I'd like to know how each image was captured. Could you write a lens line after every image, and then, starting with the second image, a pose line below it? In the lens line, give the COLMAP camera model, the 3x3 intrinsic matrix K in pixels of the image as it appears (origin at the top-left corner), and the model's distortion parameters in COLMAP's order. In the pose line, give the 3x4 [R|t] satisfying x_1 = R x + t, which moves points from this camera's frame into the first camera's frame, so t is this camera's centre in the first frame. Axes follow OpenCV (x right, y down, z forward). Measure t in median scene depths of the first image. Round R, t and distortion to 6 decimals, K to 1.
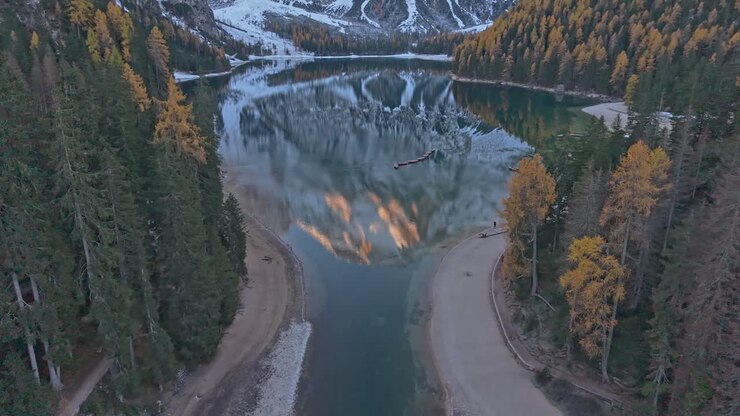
lens RADIAL K [[483.2, 0, 379.1], [0, 483.2, 208.8], [0, 0, 1]] dist [0.000716, -0.000426]
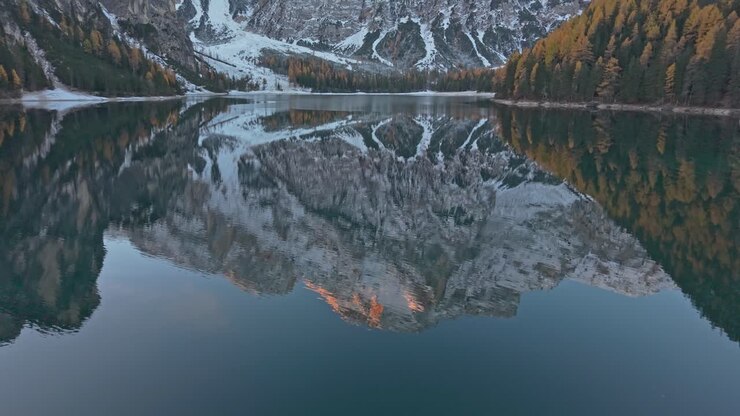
lens RADIAL K [[483.2, 0, 379.1], [0, 483.2, 208.8], [0, 0, 1]] dist [0.000716, -0.000426]
pose [[0.999532, 0.010712, -0.028660, 0.003311], [-0.013668, 0.994377, -0.105014, -0.024357], [0.027374, 0.105357, 0.994058, 0.141888]]
